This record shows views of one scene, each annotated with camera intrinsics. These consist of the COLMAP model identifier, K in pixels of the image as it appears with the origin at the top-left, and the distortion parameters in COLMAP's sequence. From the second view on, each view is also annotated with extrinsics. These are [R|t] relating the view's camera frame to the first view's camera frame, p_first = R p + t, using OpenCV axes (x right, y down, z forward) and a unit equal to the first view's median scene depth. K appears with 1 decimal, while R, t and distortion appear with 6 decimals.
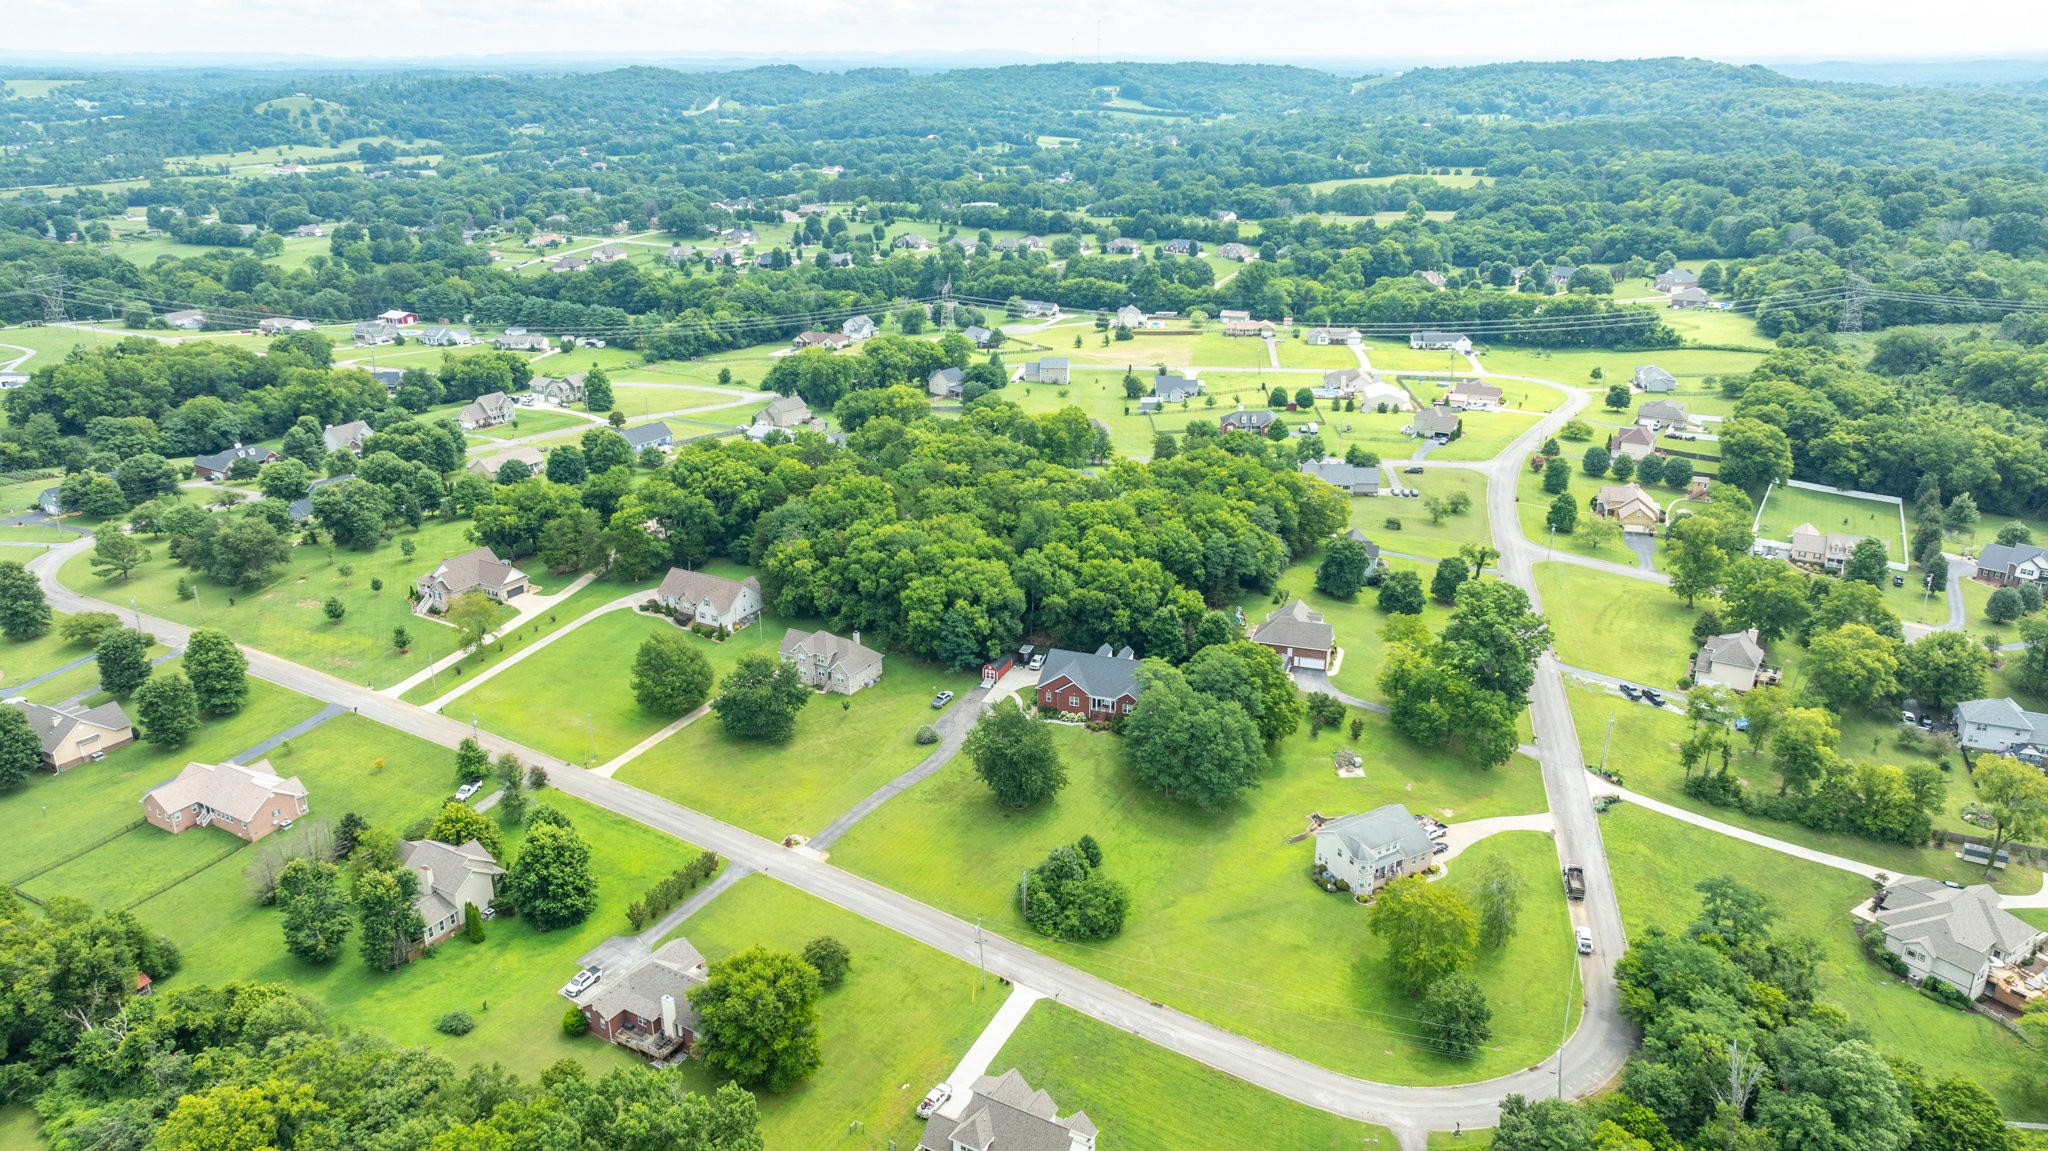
lens RADIAL K [[1440.8, 0, 1032.4], [0, 1440.8, 575.0], [0, 0, 1]] dist [-0.027499, 0.051257]
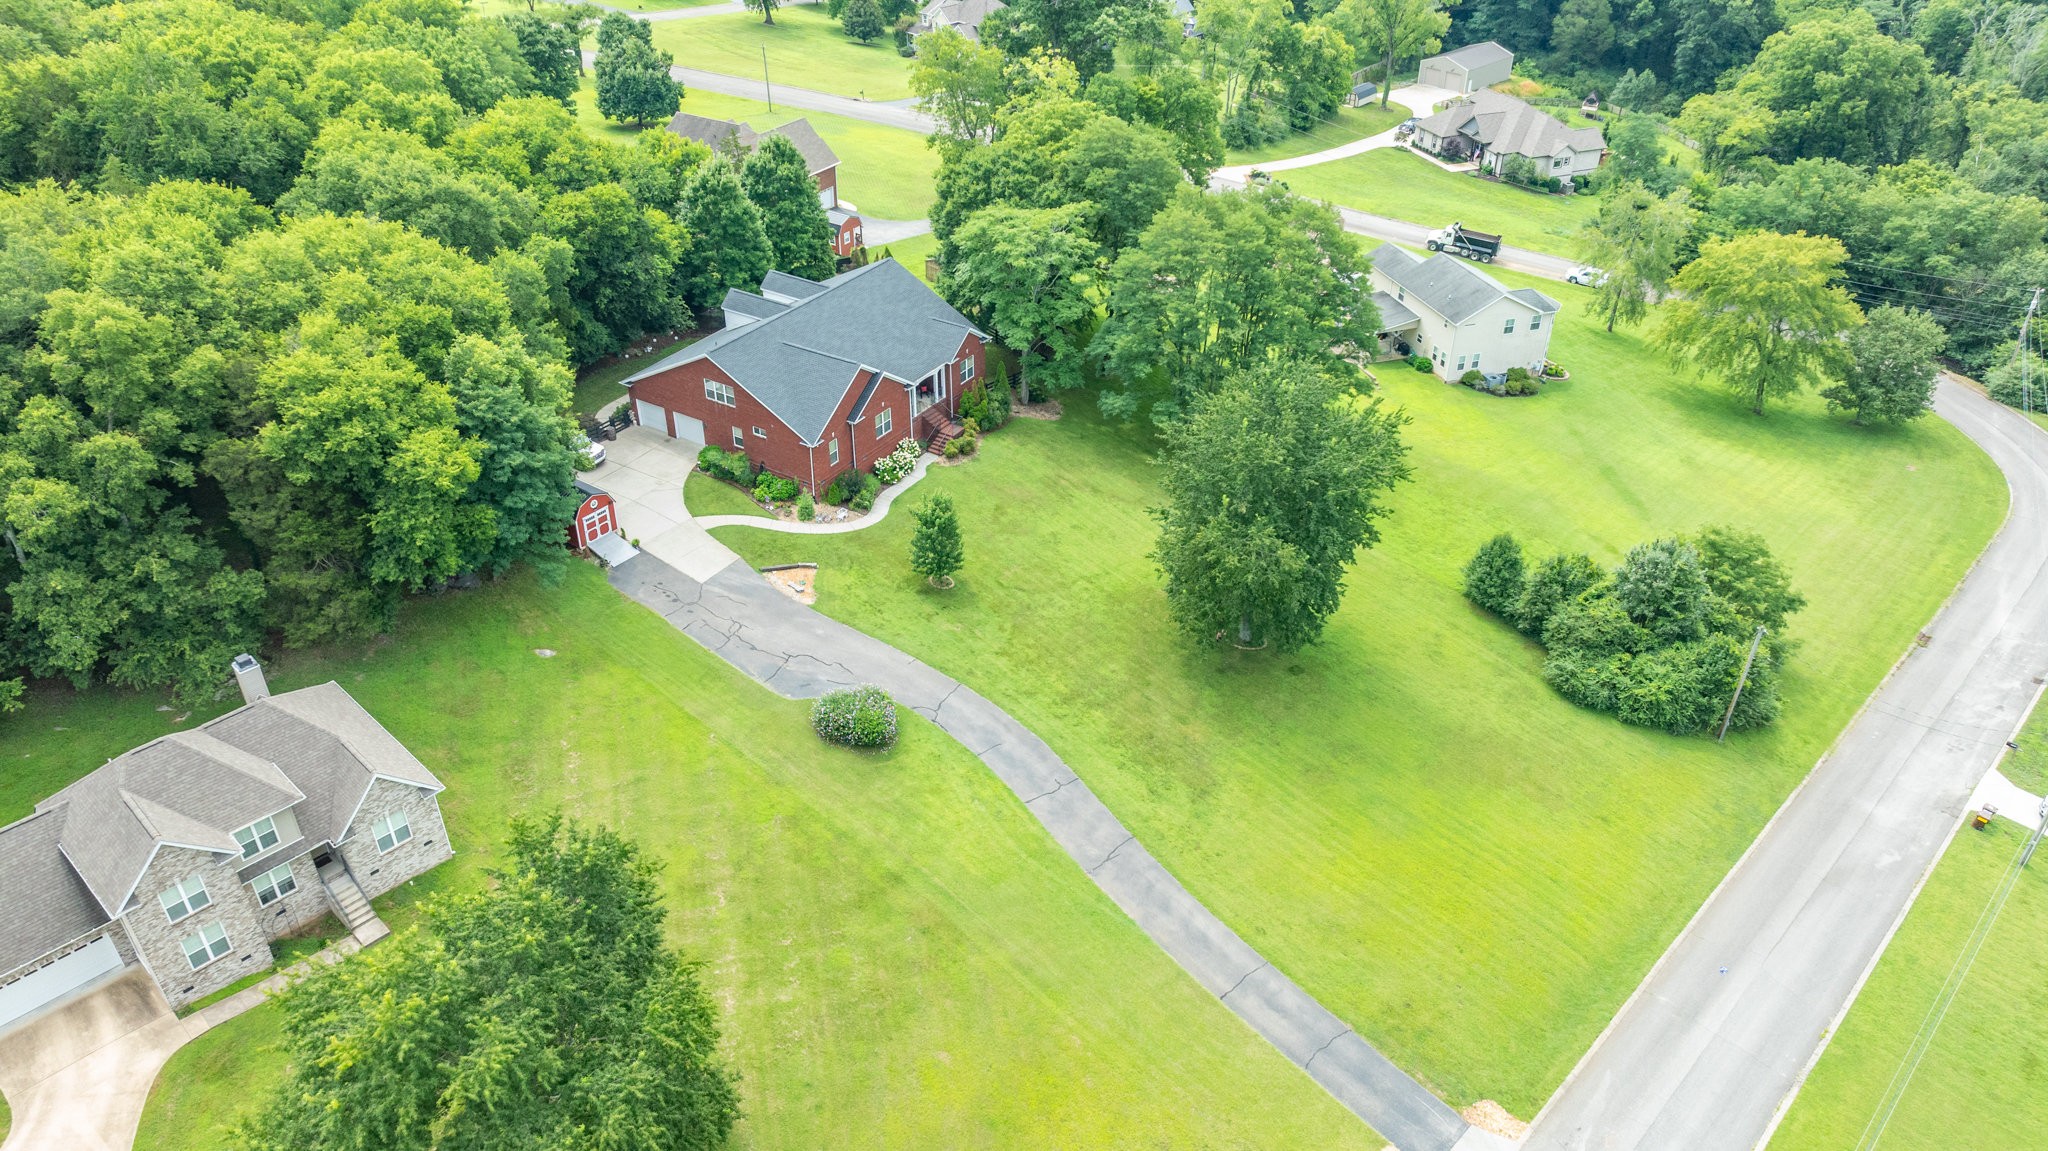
lens RADIAL K [[1440.8, 0, 1032.4], [0, 1440.8, 575.0], [0, 0, 1]] dist [-0.027499, 0.051257]
pose [[0.226591, -0.534237, 0.814400, -0.271736], [0.331859, 0.828464, 0.451129, -0.033154], [-0.915711, 0.168044, 0.365014, 0.792758]]
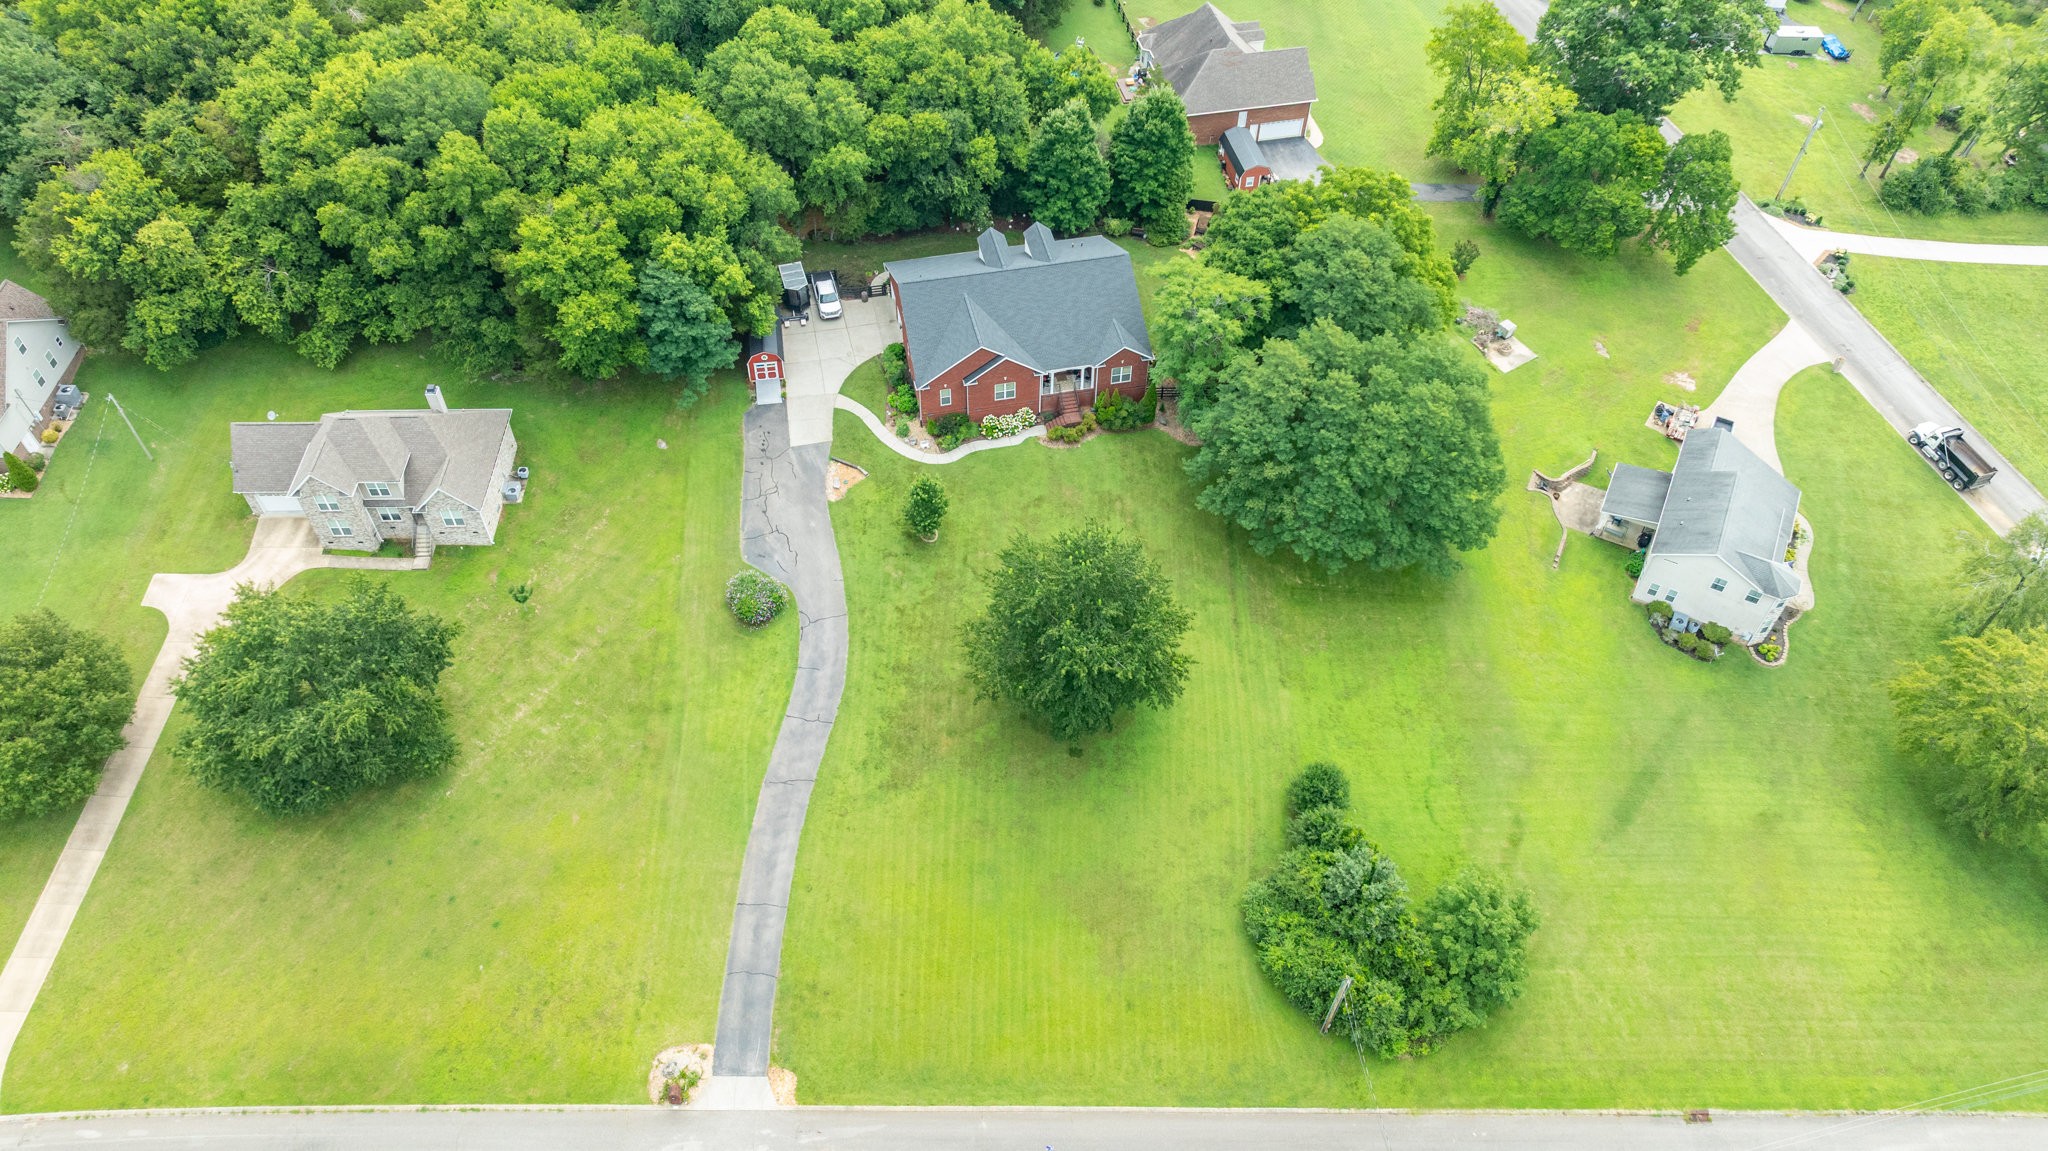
lens RADIAL K [[1439.1, 0, 1030.5], [0, 1439.1, 574.4], [0, 0, 1]] dist [-0.041364, 0.075897]
pose [[0.848027, -0.389444, 0.359422, -0.143315], [0.165680, 0.839045, 0.518221, -0.093622], [-0.503389, -0.379916, 0.776056, 0.587904]]
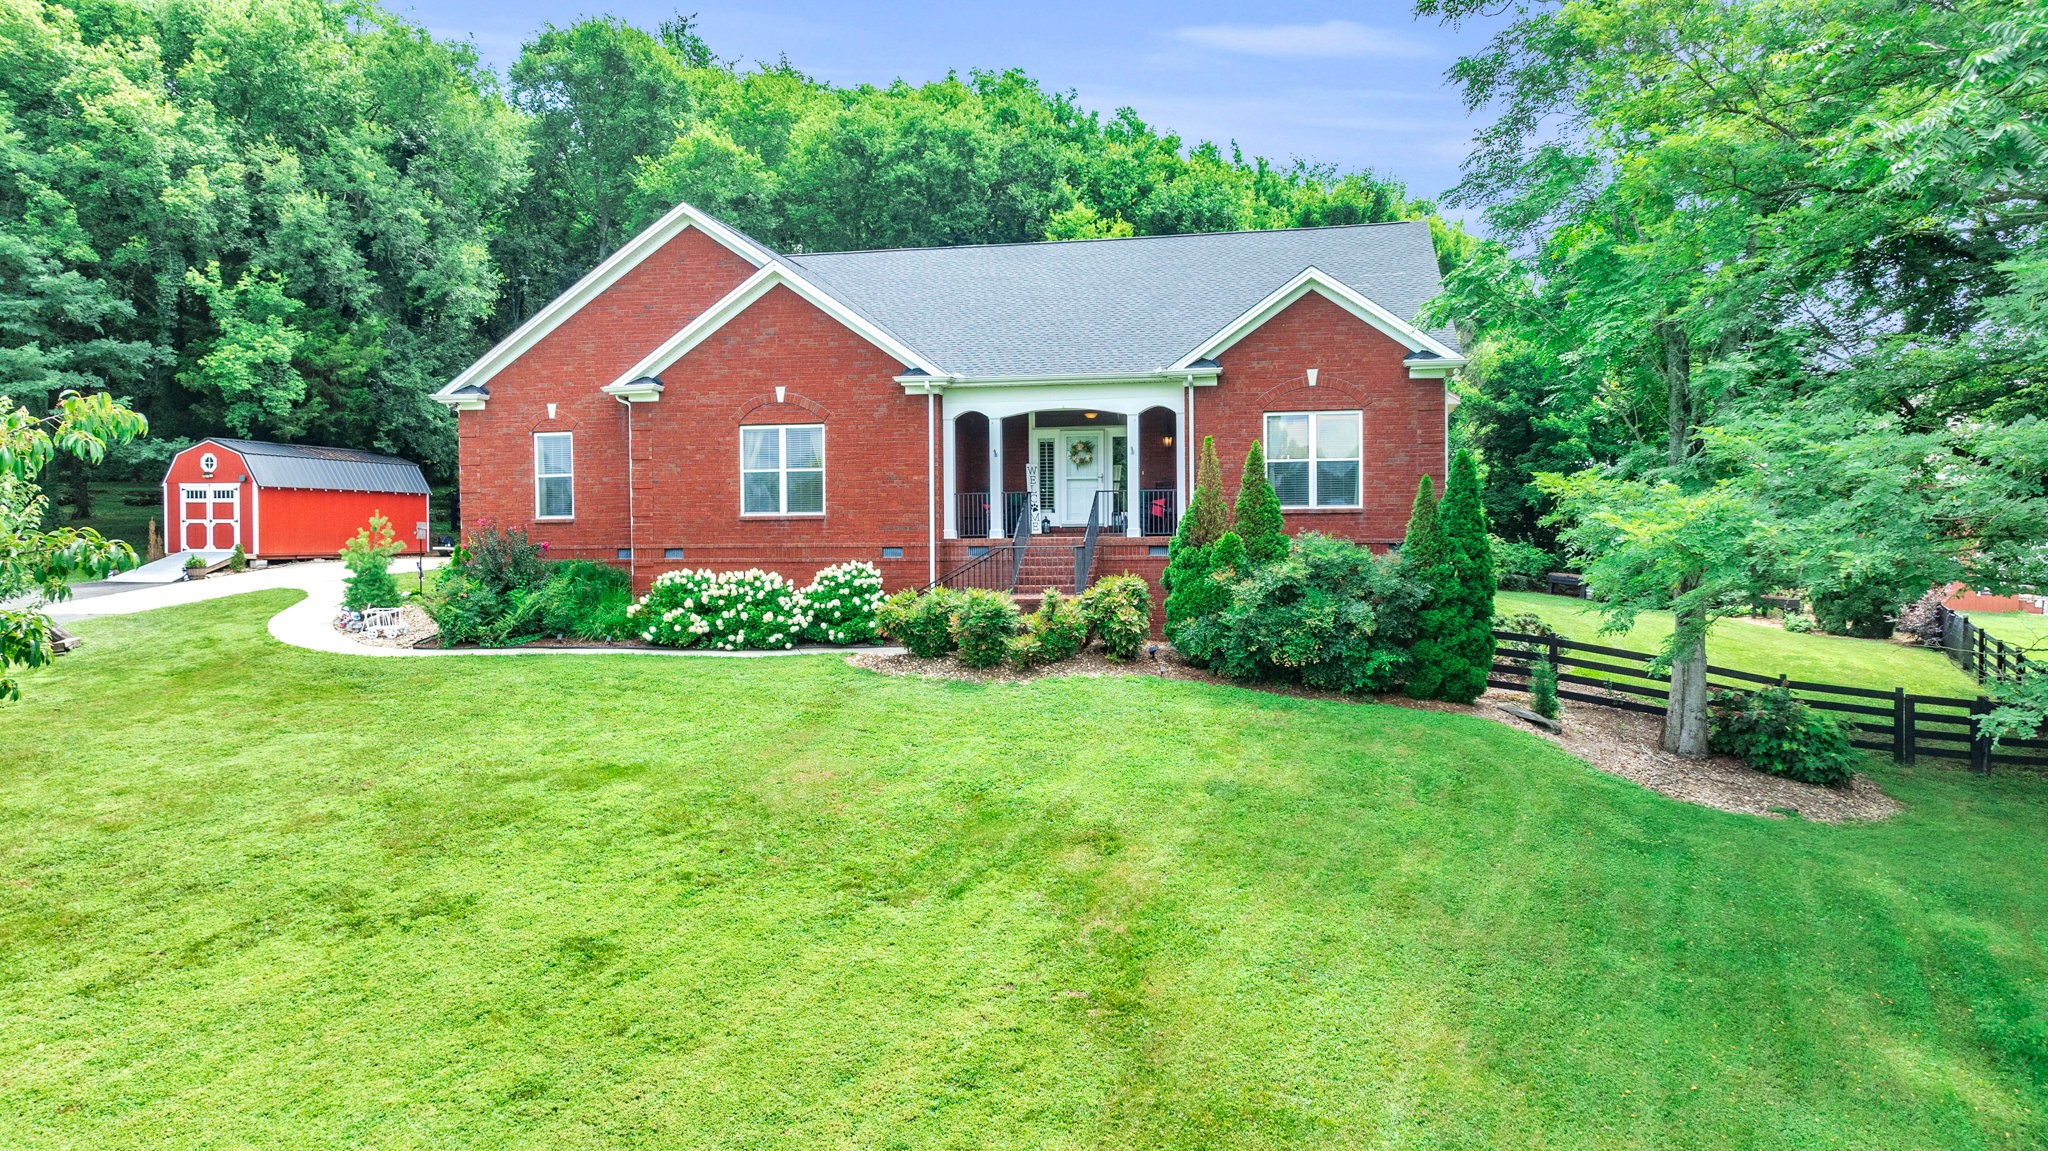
lens RADIAL K [[1430.8, 0, 1029.3], [0, 1430.8, 577.9], [0, 0, 1]] dist [-0.006780, 0.001220]
pose [[0.990911, -0.013334, 0.133859, 0.031091], [0.055511, 0.946932, -0.316605, 0.122958], [-0.122534, 0.321158, 0.939065, 0.855849]]
